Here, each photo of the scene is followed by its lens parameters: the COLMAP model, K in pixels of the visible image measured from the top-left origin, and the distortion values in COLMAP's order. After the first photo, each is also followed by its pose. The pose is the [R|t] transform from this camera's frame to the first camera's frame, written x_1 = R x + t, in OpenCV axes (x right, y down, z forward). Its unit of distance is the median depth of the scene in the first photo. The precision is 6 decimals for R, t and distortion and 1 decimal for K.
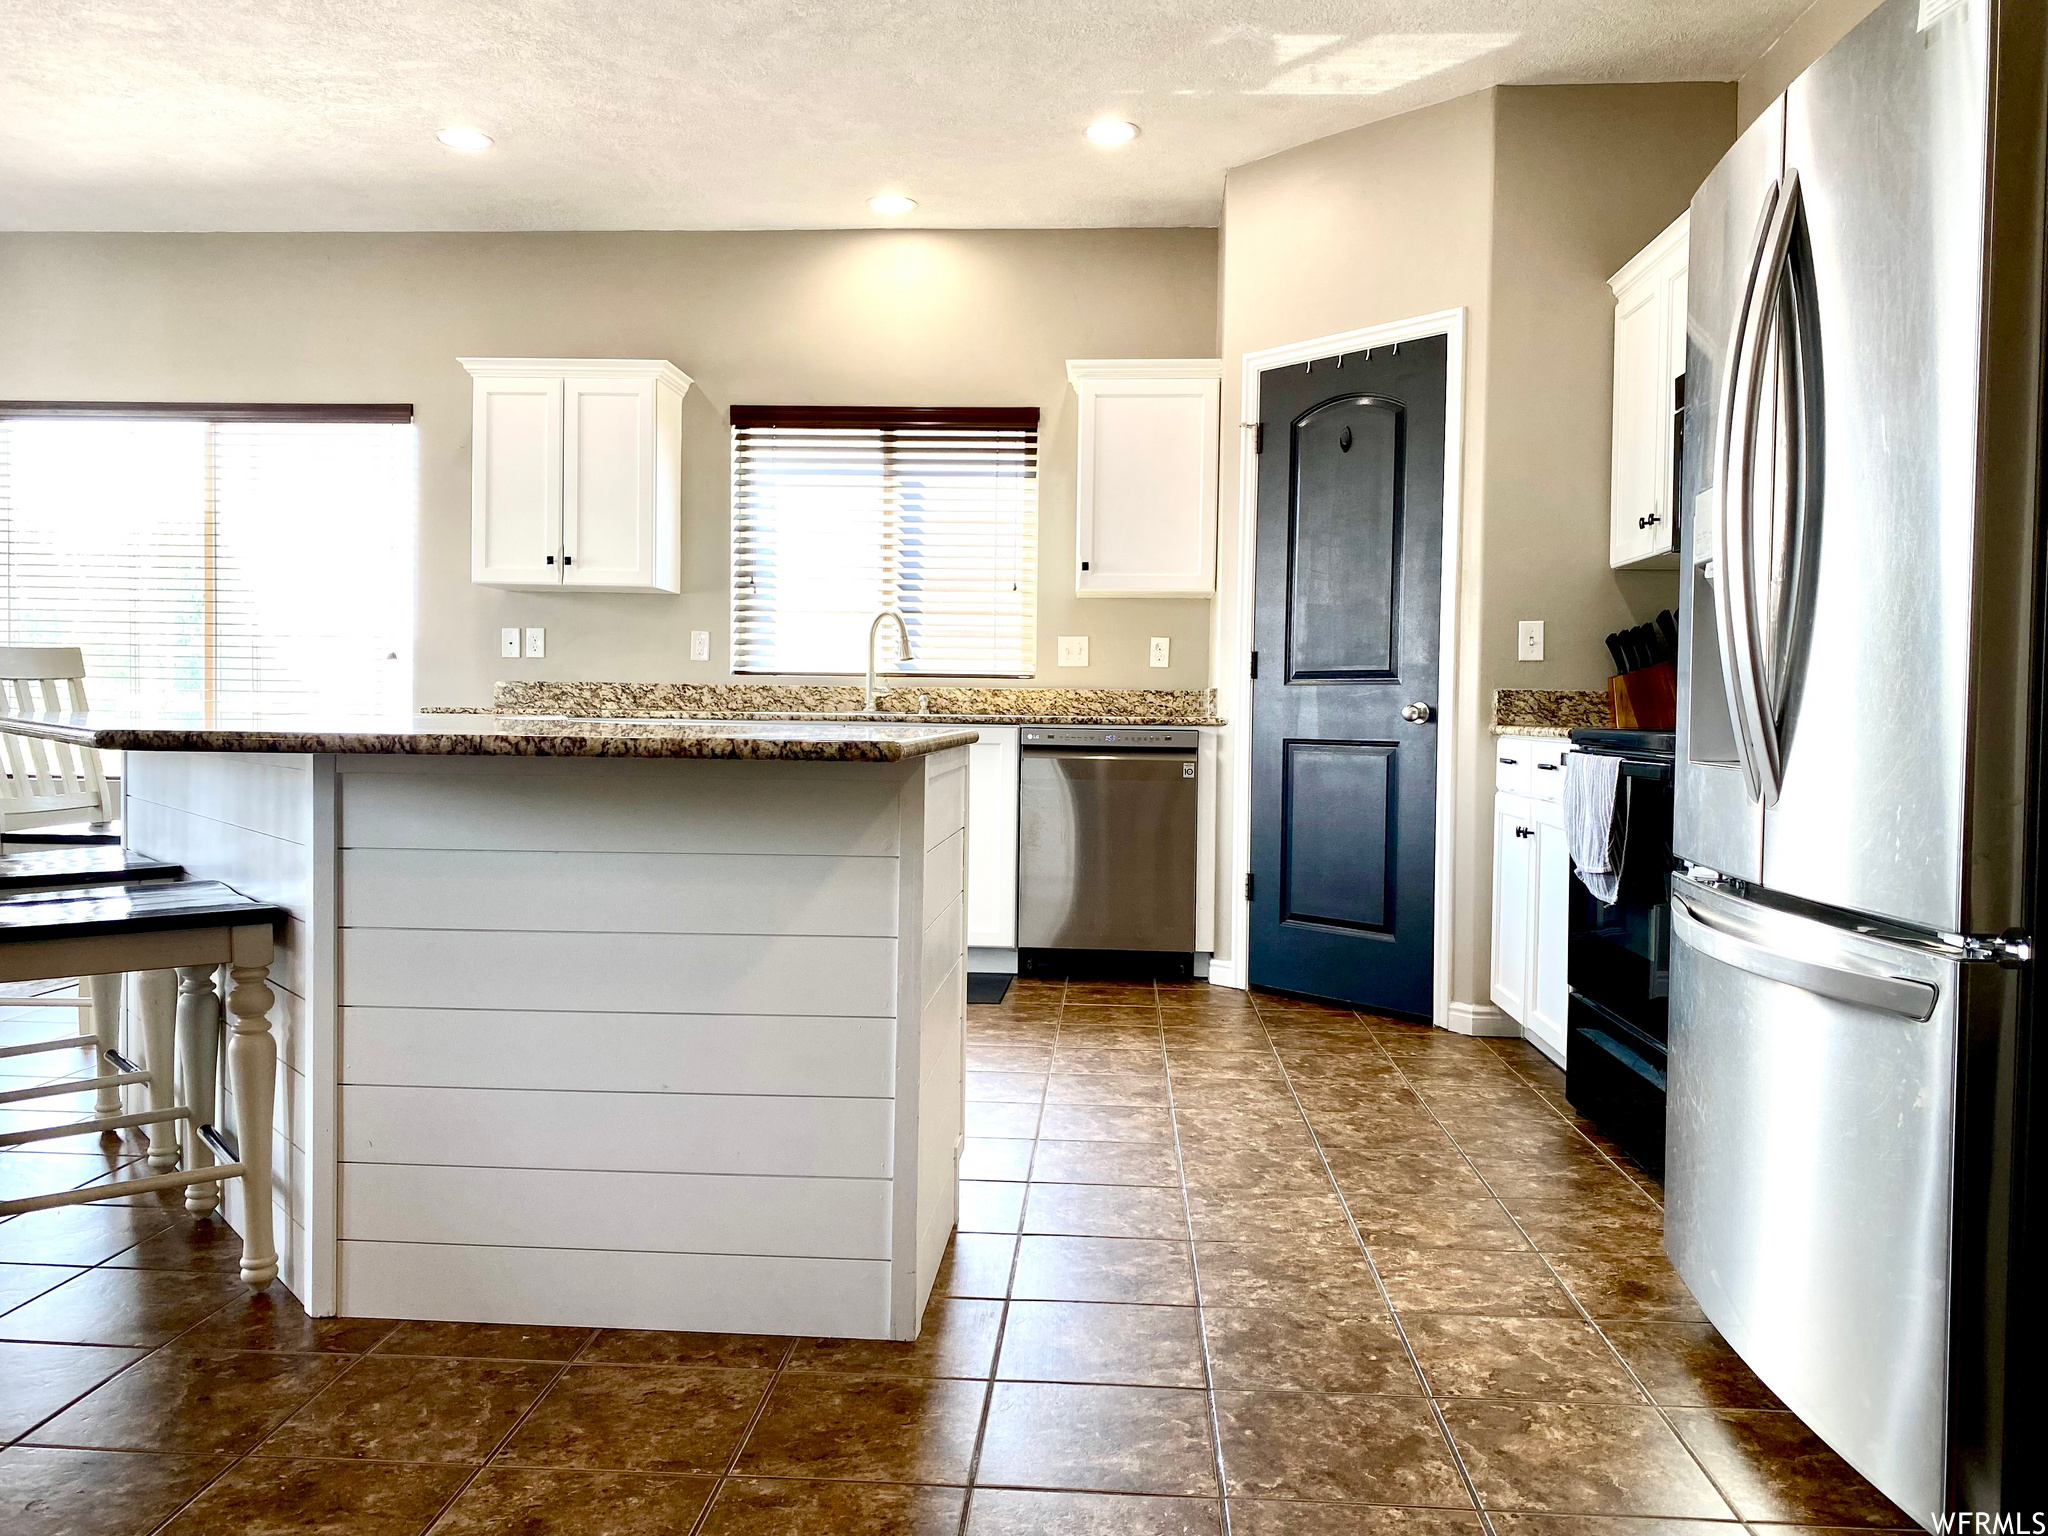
lens RADIAL K [[1567.7, 0, 1022.1], [0, 1567.7, 756.5], [0, 0, 1]] dist [0.044034, -0.034529]
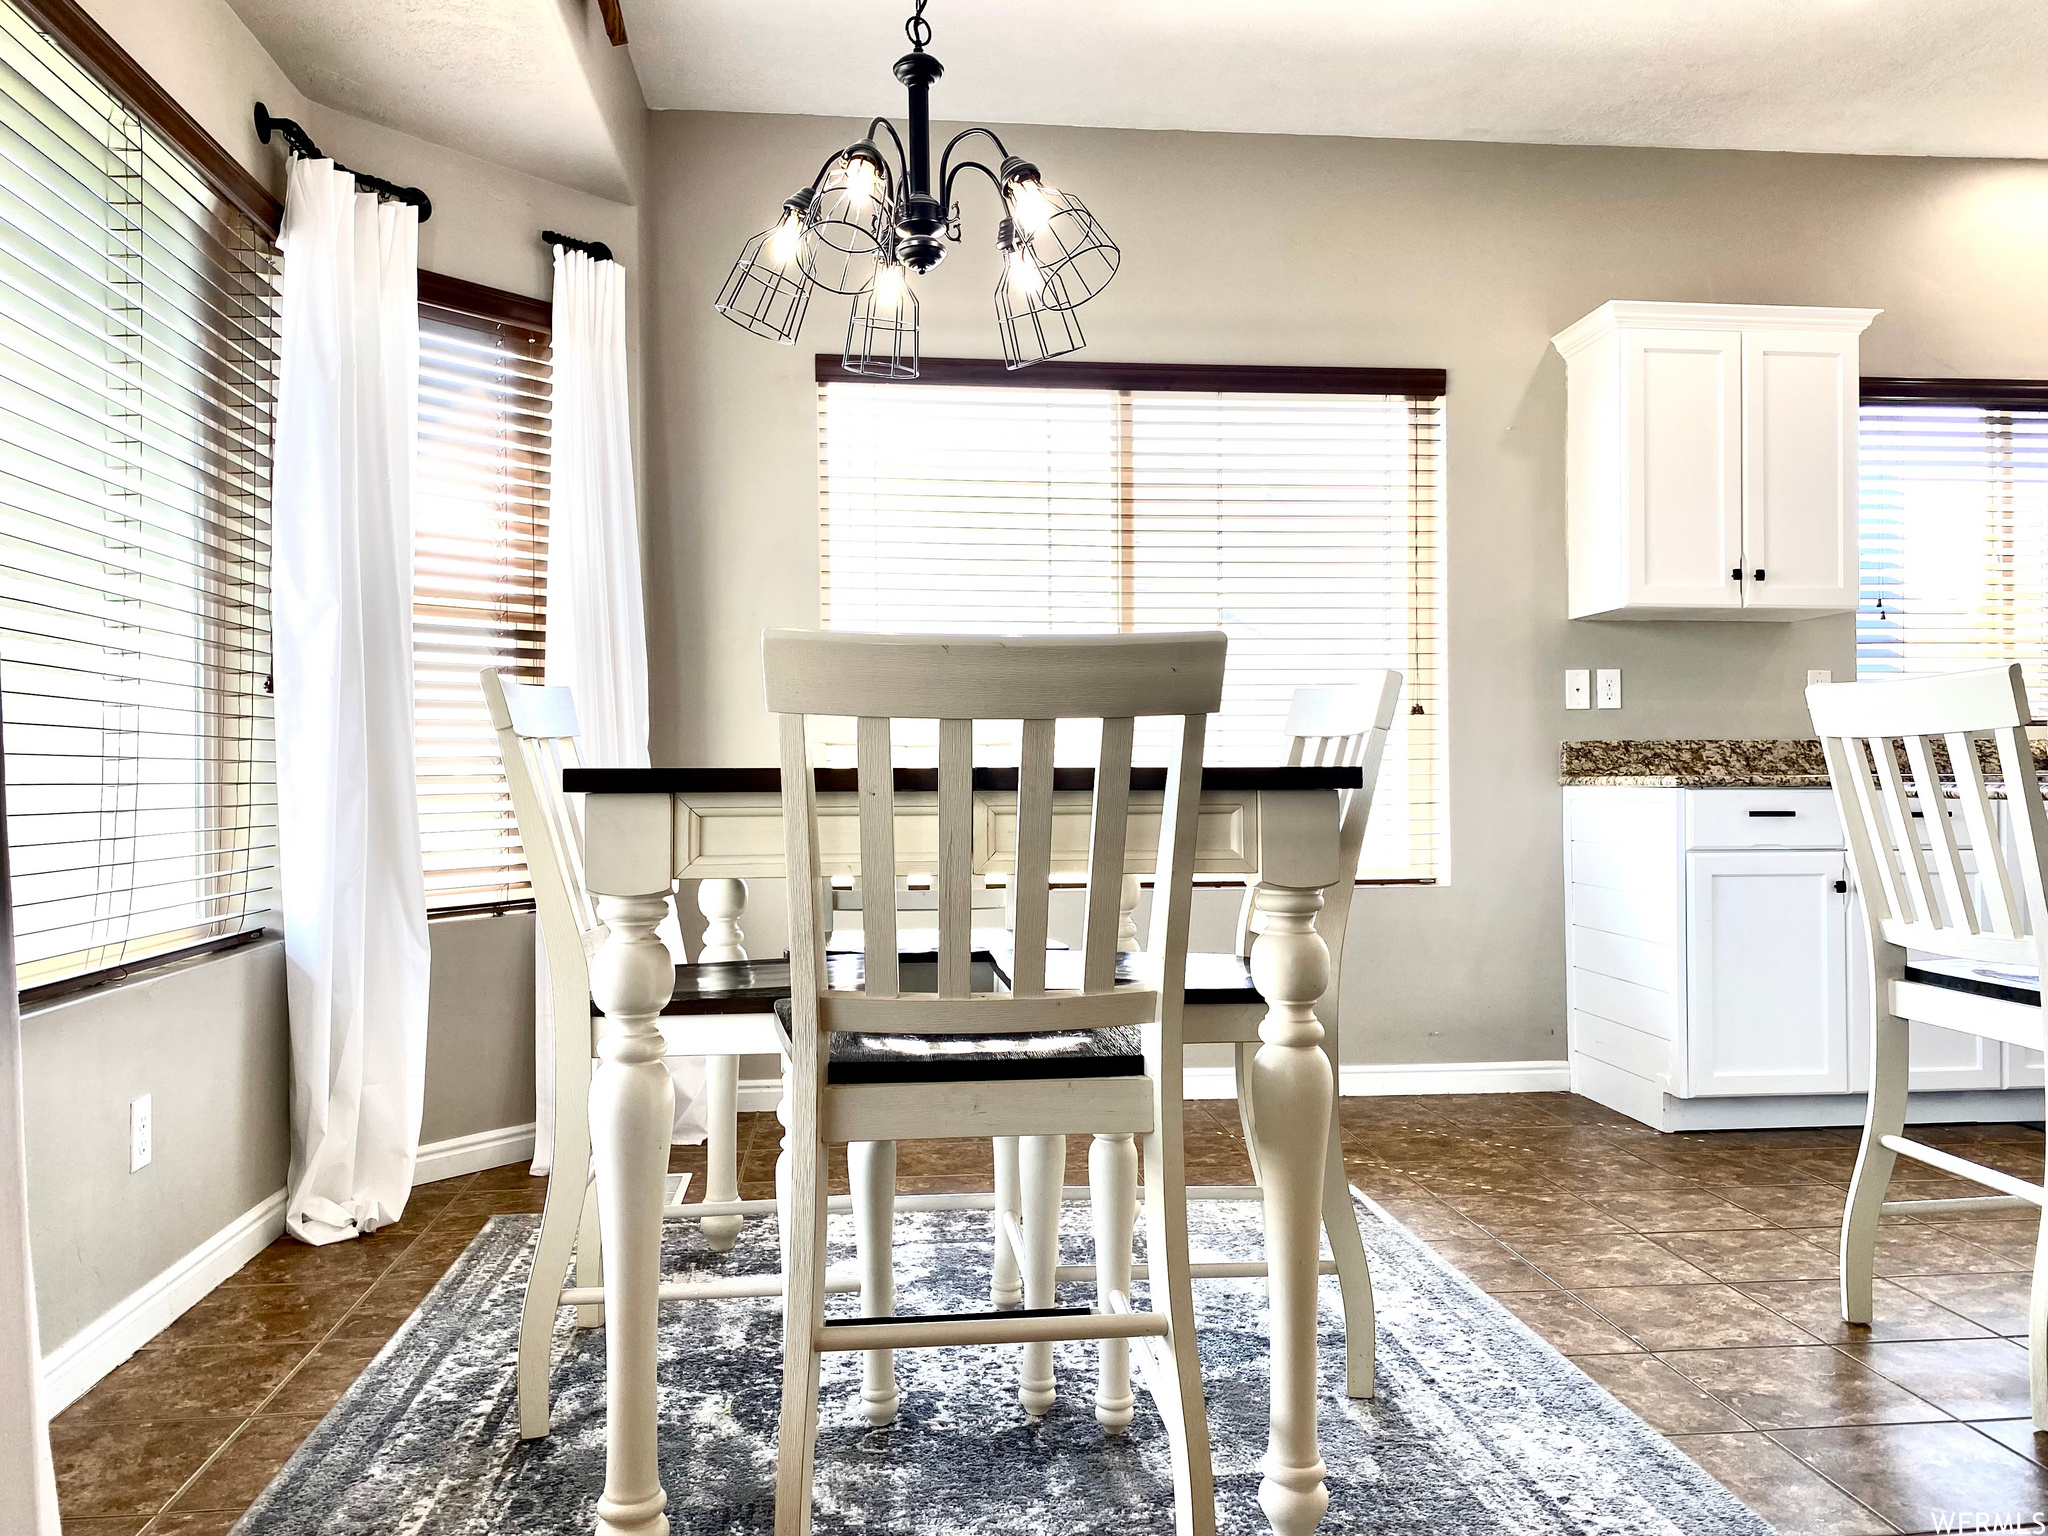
lens RADIAL K [[1567.7, 0, 1048.2], [0, 1567.7, 740.1], [0, 0, 1]] dist [0.044034, -0.034529]
pose [[0.985662, -0.016328, 0.167941, -0.698461], [0.023154, 0.998980, -0.038763, -0.025148], [-0.167137, 0.042096, 0.985035, 0.314782]]
